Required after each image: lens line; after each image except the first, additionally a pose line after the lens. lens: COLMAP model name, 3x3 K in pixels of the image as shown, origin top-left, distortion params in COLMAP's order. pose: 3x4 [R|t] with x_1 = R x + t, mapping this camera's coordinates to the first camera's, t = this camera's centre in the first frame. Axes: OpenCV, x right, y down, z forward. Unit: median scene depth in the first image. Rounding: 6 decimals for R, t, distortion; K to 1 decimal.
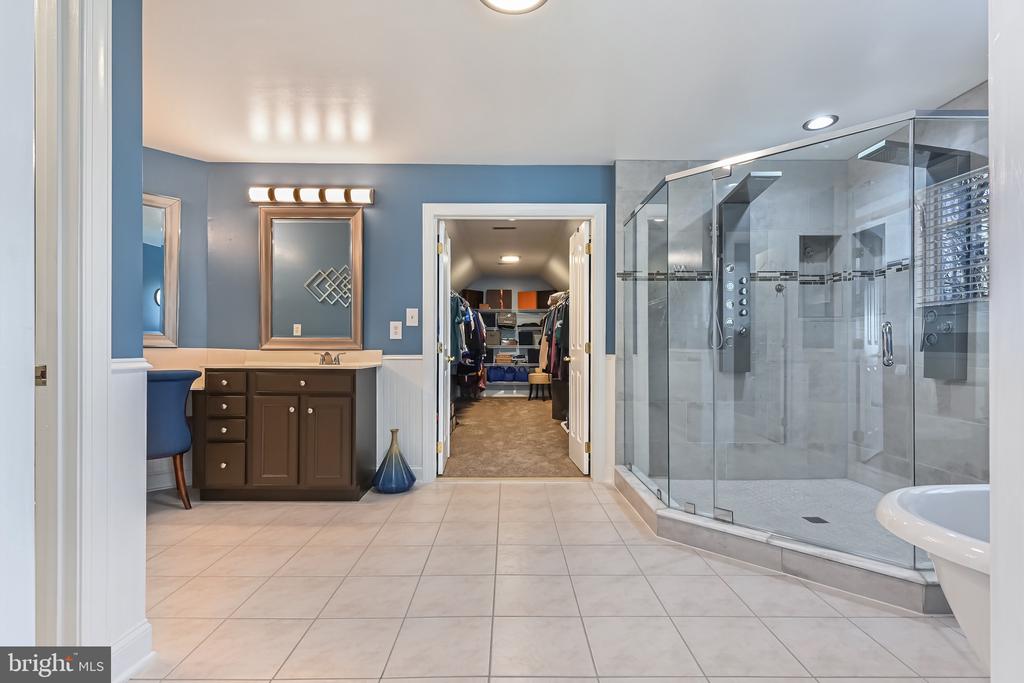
lens RADIAL K [[494.9, 0, 512.1], [0, 494.9, 349.5], [0, 0, 1]] dist [0.001091, 0.000075]
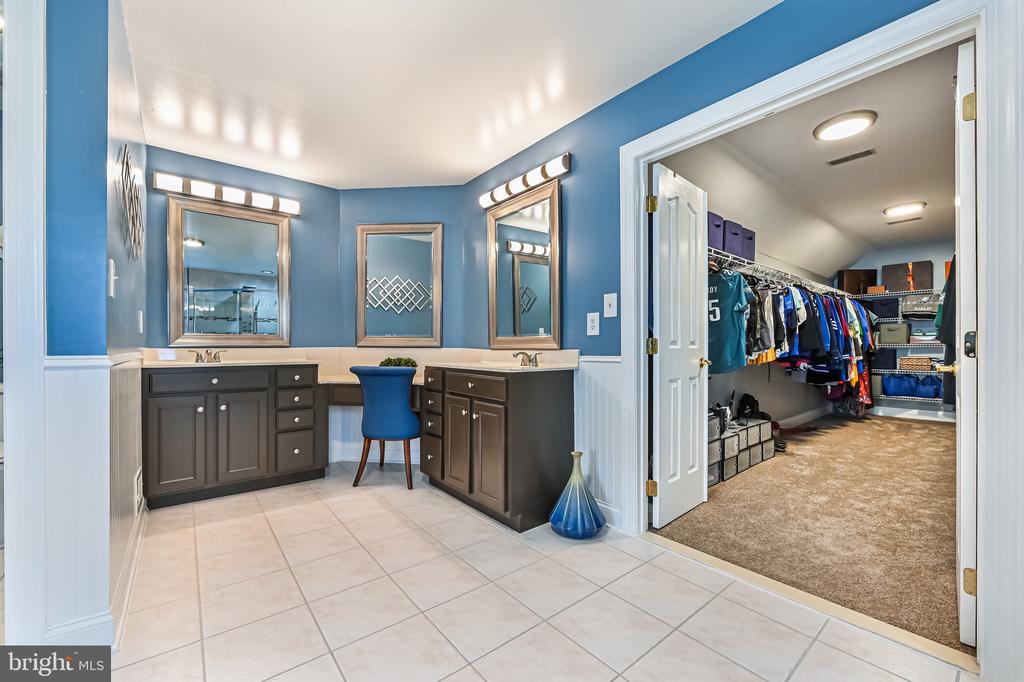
lens RADIAL K [[410.8, 0, 508.5], [0, 410.8, 347.4], [0, 0, 1]] dist [-0.000032, -0.000309]
pose [[0.618035, -0.005228, -0.786133, 0.191242], [-0.000450, 0.999975, -0.007003, 0.002615], [0.786150, 0.004682, 0.618018, 0.496274]]
